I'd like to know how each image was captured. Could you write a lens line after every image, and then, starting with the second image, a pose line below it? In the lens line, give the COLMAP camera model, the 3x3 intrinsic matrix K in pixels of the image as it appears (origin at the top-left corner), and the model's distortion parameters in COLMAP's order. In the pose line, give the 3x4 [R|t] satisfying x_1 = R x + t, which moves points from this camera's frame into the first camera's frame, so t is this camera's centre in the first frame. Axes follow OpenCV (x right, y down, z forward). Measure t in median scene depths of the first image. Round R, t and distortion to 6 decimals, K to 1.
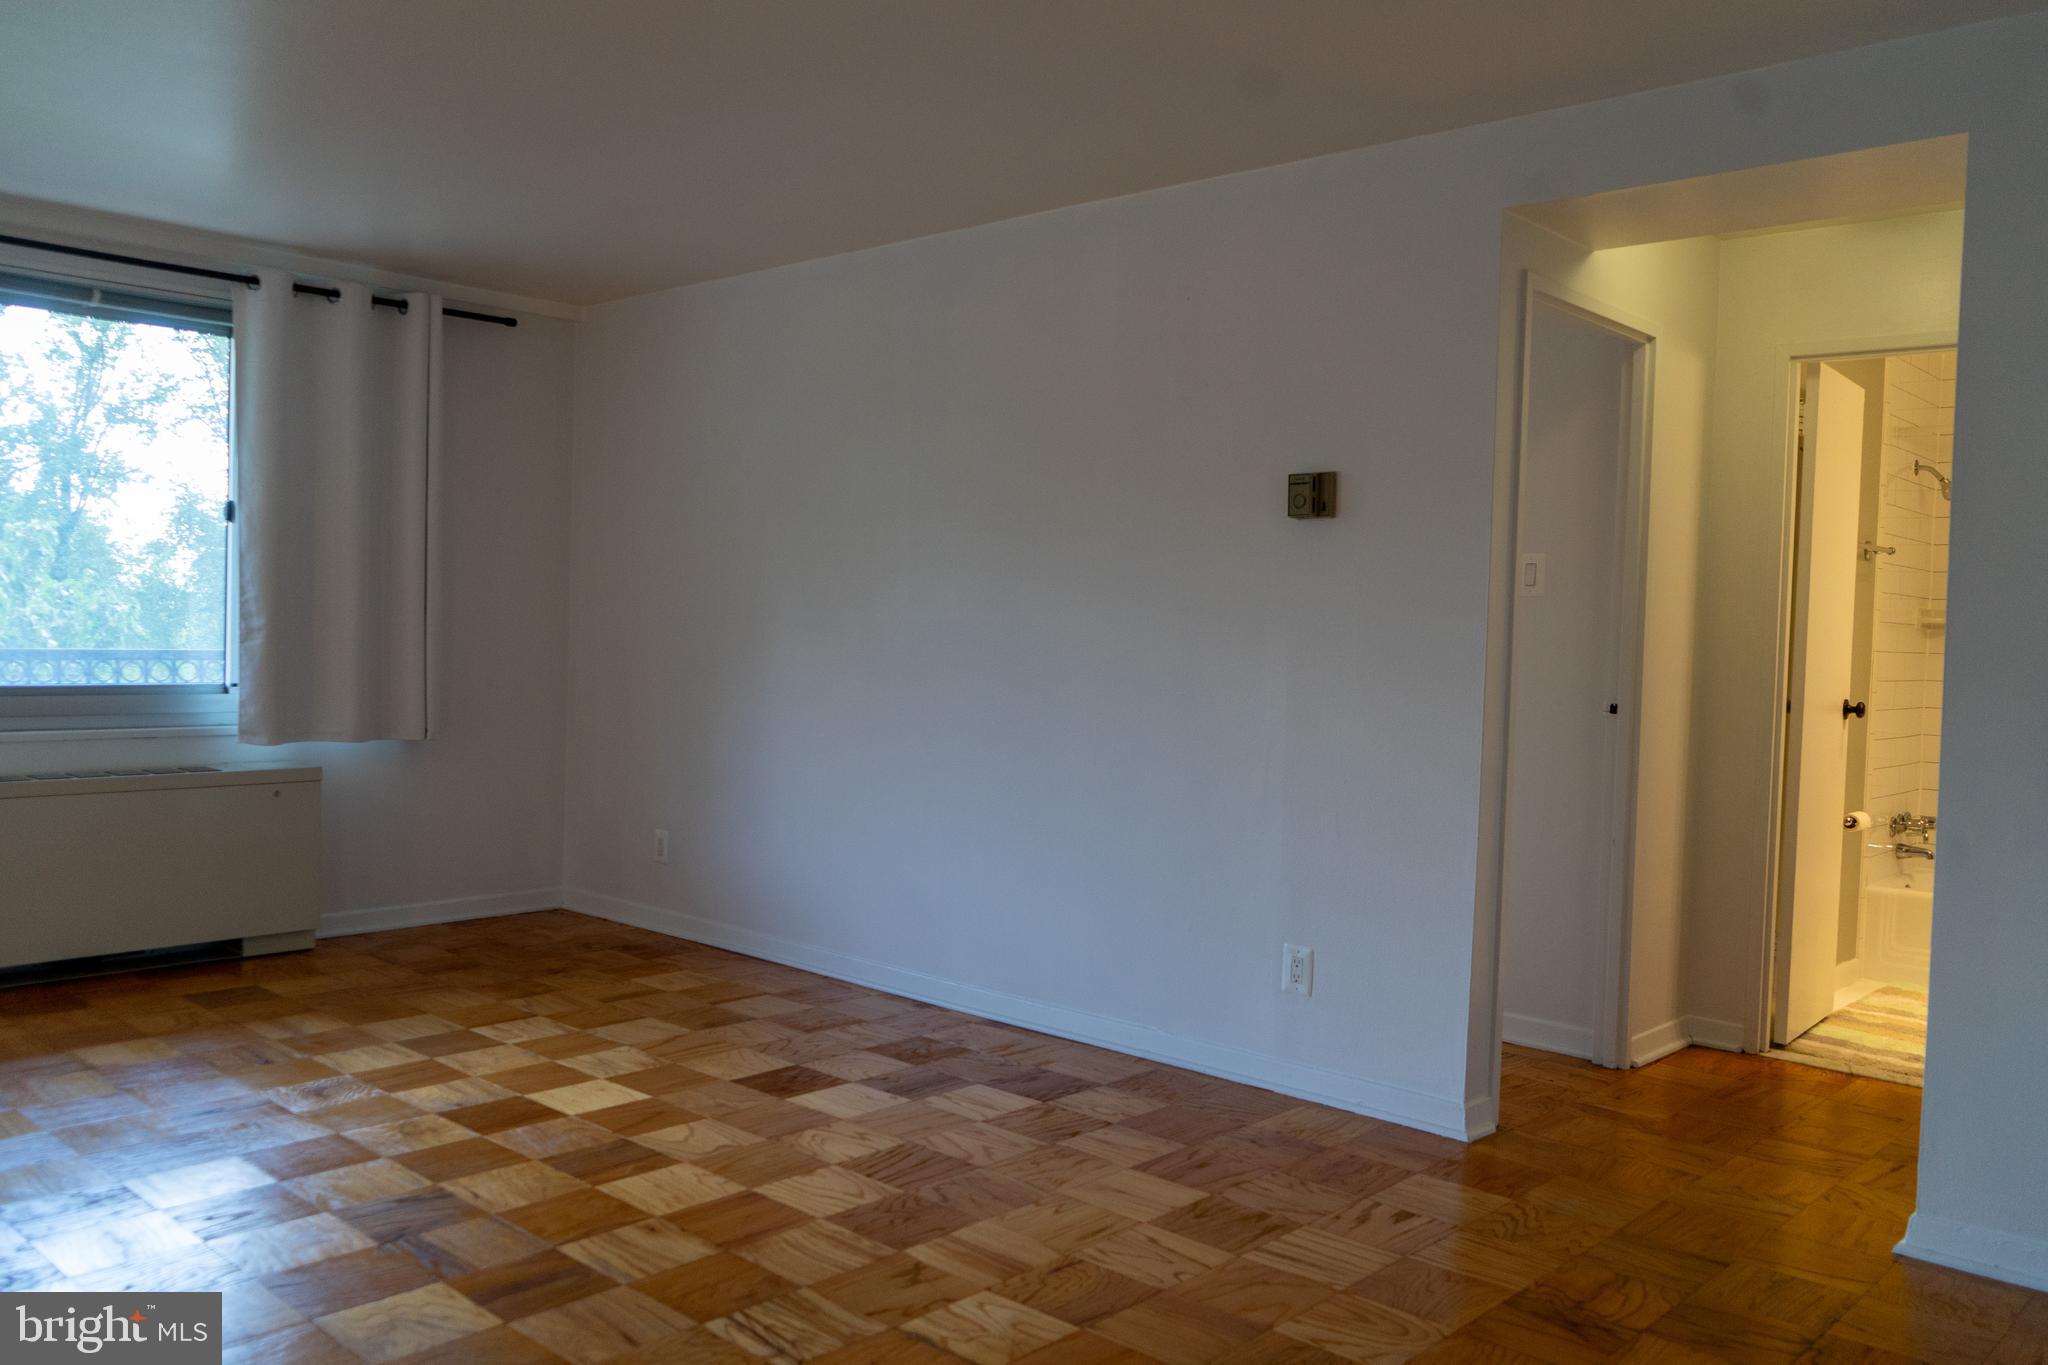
lens RADIAL K [[1640.4, 0, 1032.0], [0, 1640.4, 680.2], [0, 0, 1]] dist [-0.014499, 0.018123]
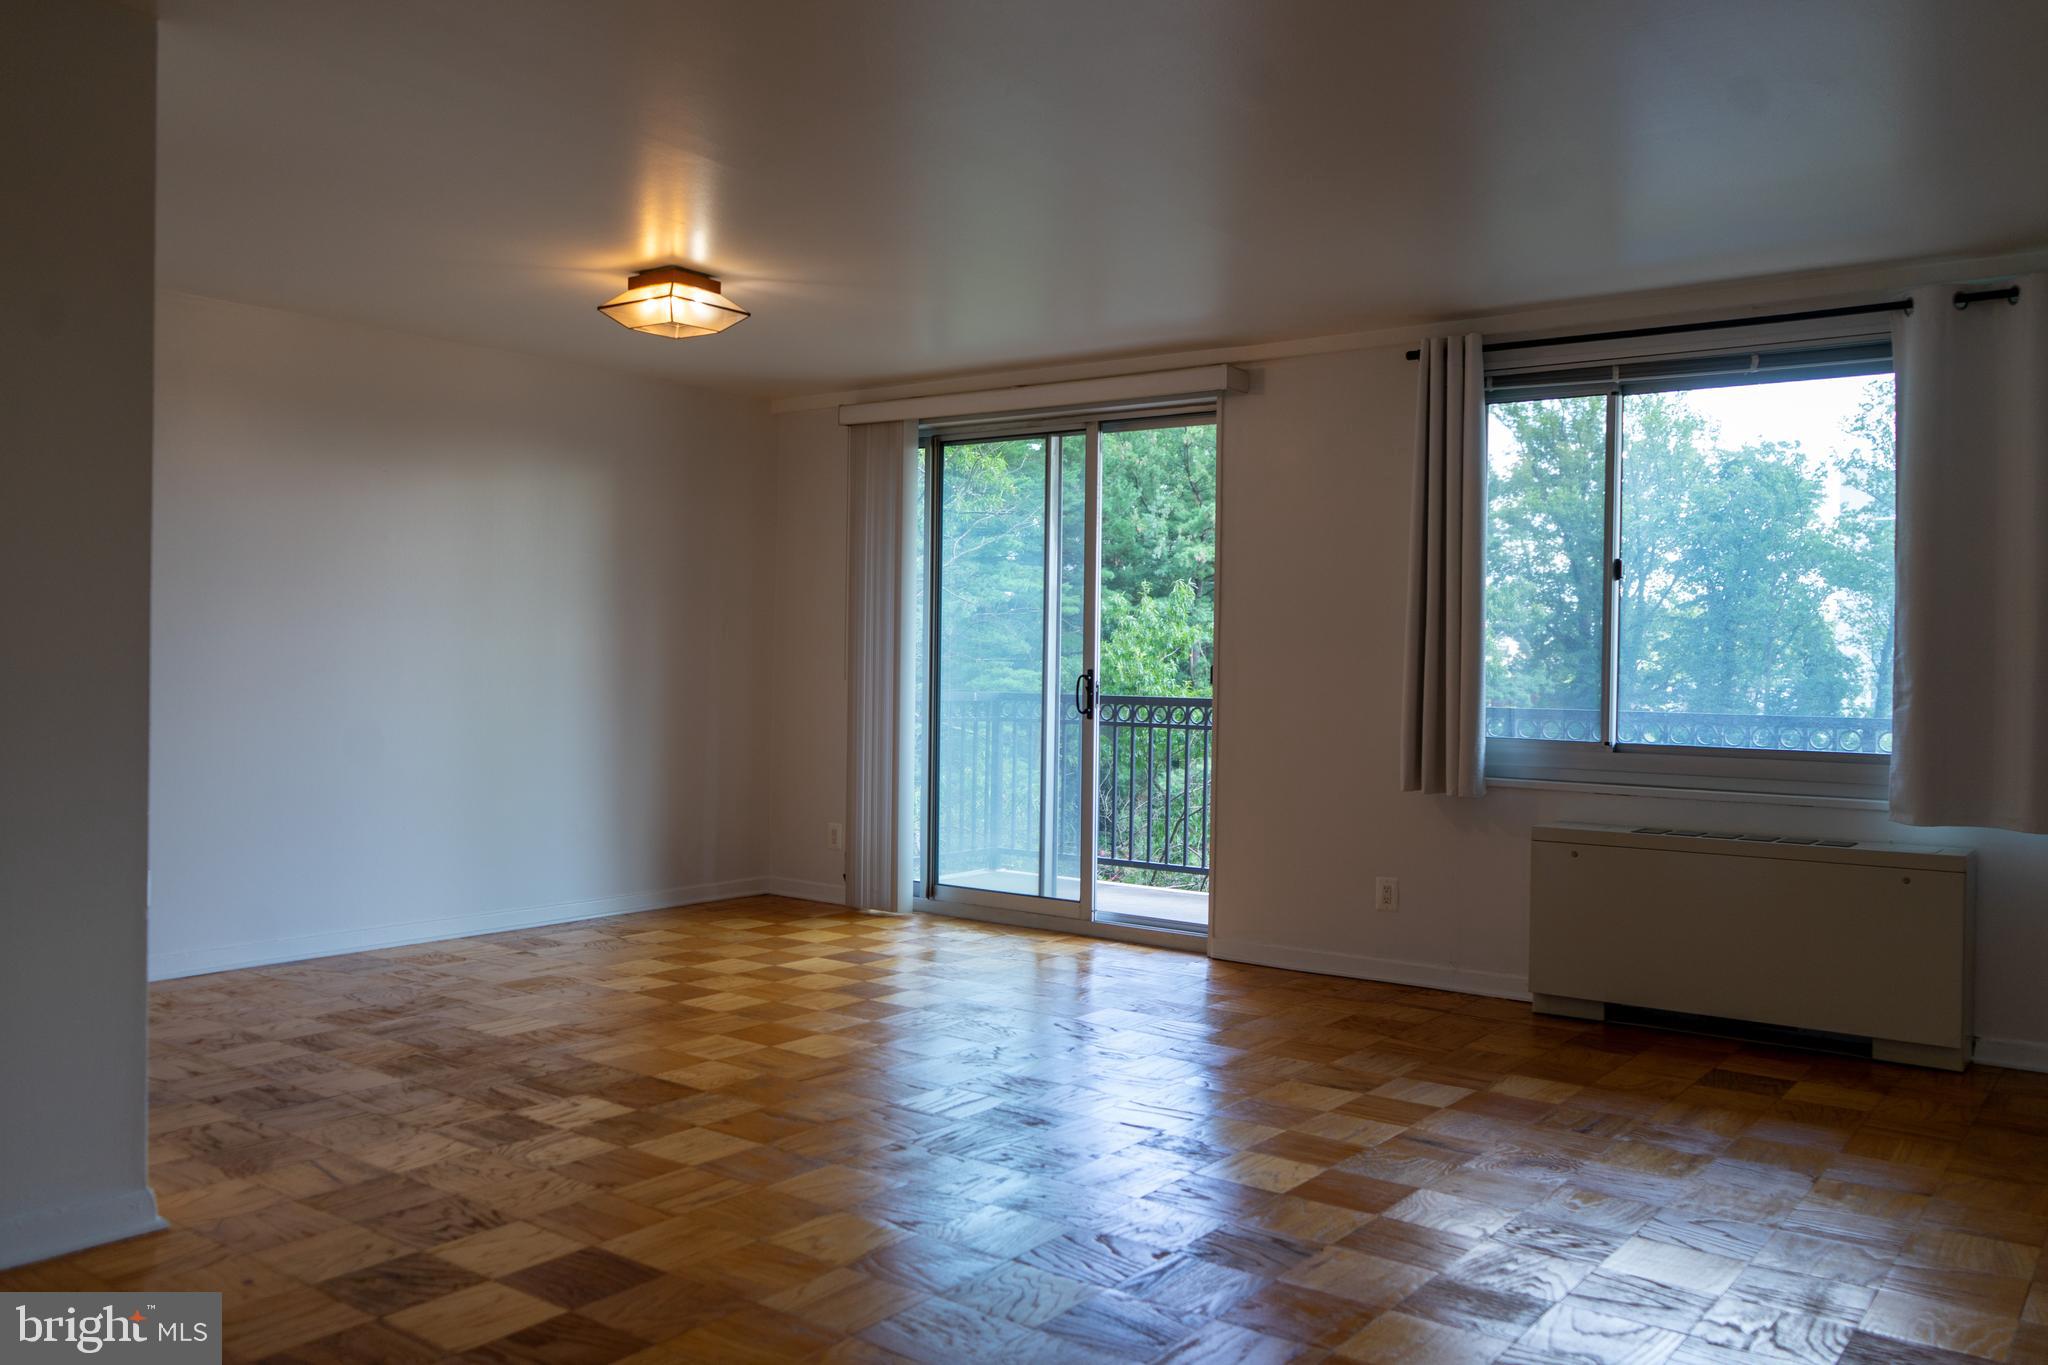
lens RADIAL K [[1640.4, 0, 1029.7], [0, 1640.4, 685.9], [0, 0, 1]] dist [-0.014499, 0.018123]
pose [[0.096239, -0.012435, -0.995281, 0.366554], [-0.045916, 0.998802, -0.016919, 0.001596], [0.994299, 0.047328, 0.095553, 0.446477]]
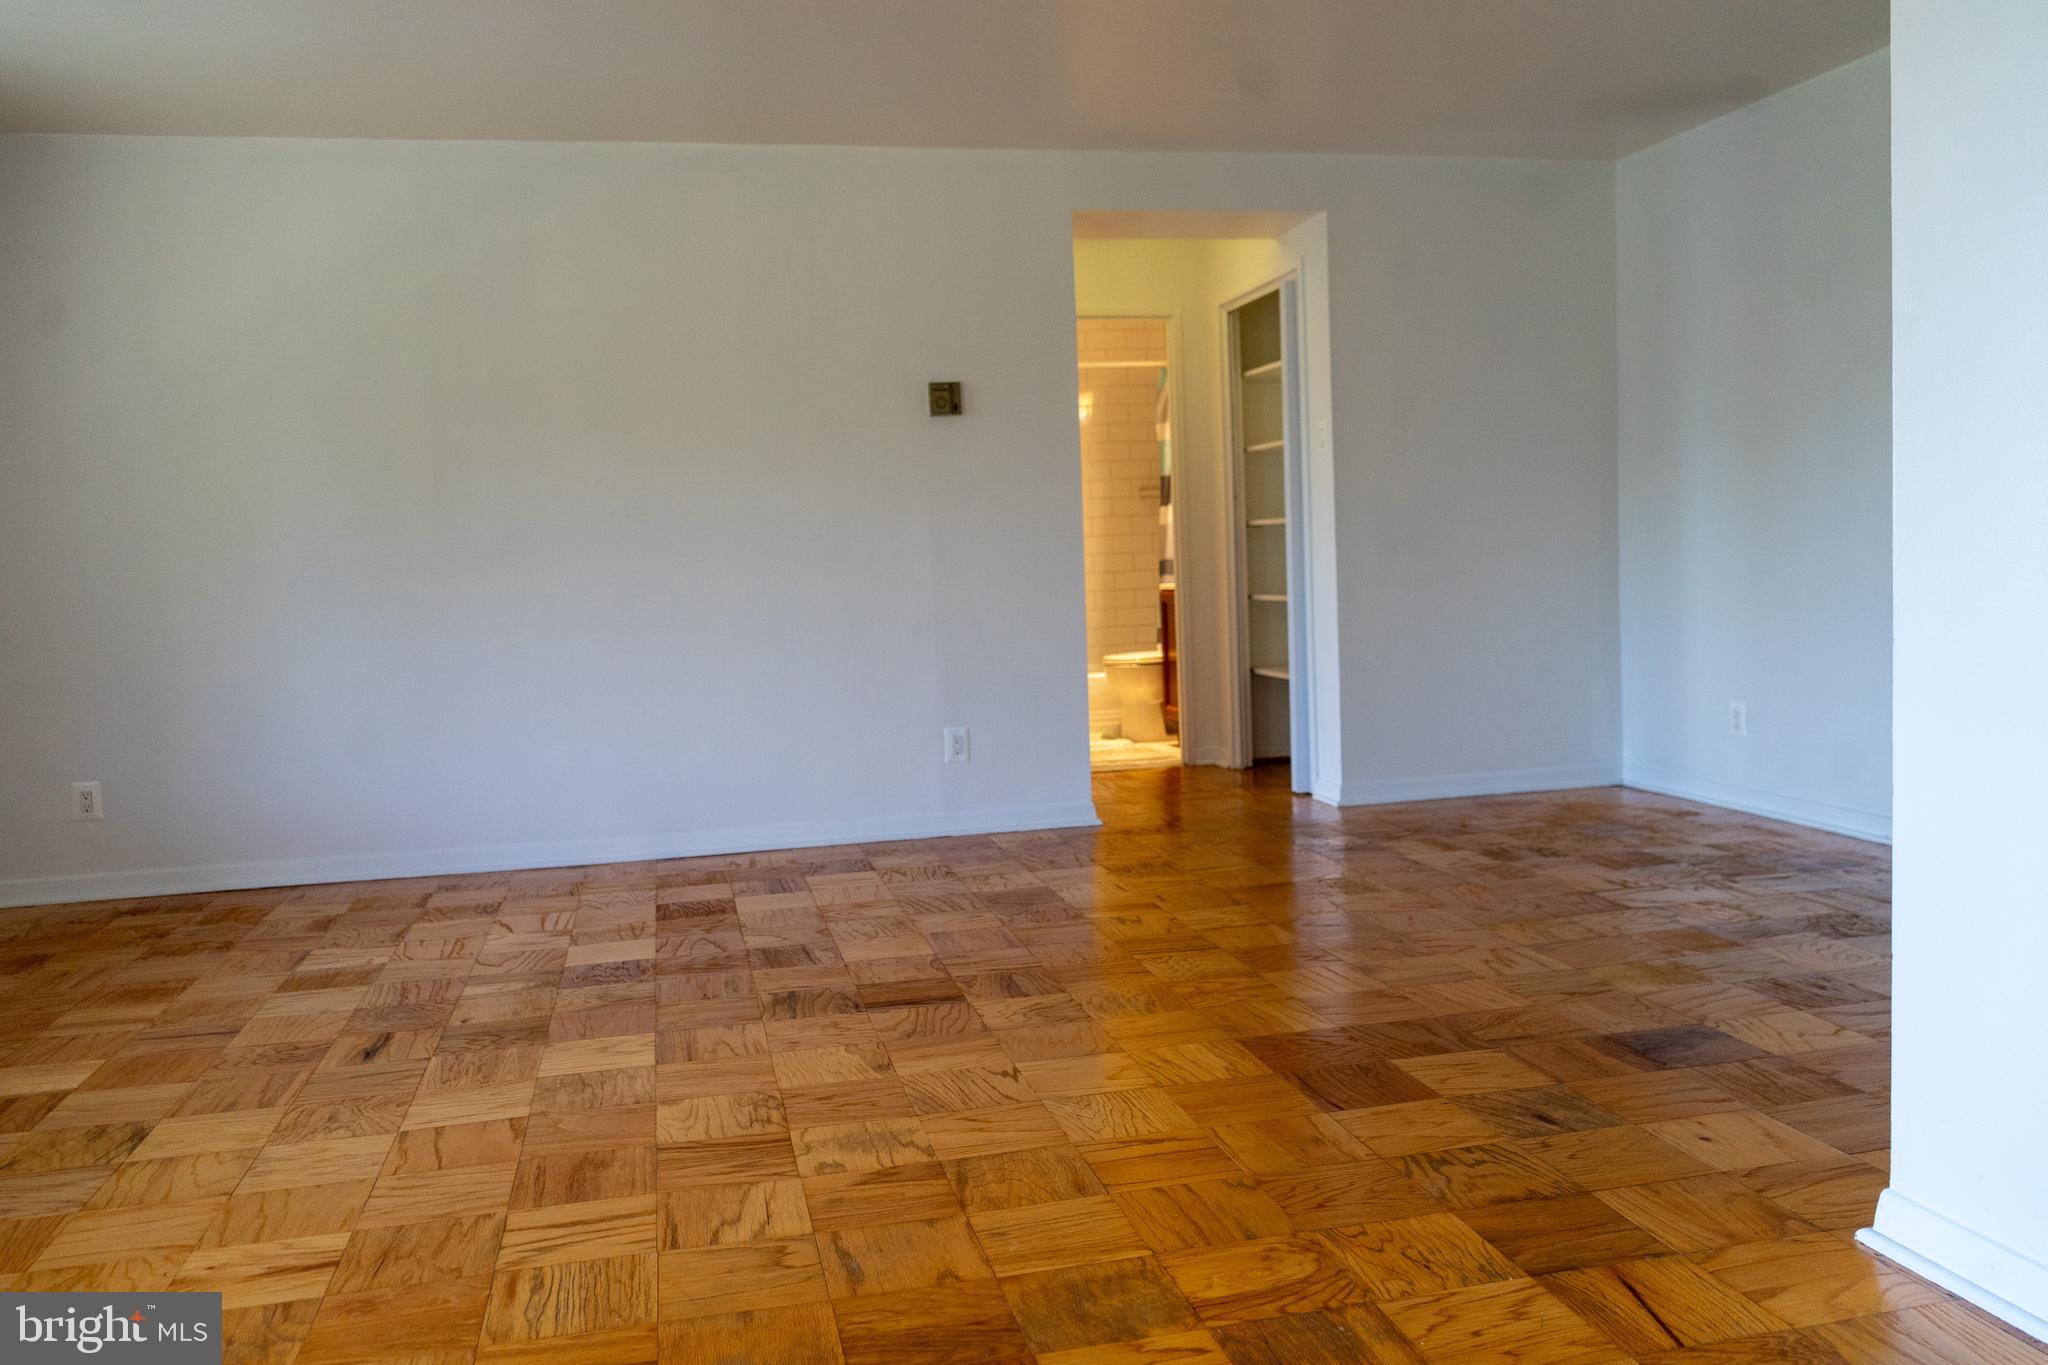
lens RADIAL K [[1640.4, 0, 1023.9], [0, 1640.4, 684.2], [0, 0, 1]] dist [-0.014499, 0.018123]
pose [[0.564639, -0.115642, 0.817197, -0.718622], [0.082795, 0.993077, 0.083324, 0.012075], [-0.821175, 0.020612, 0.570304, 0.128910]]
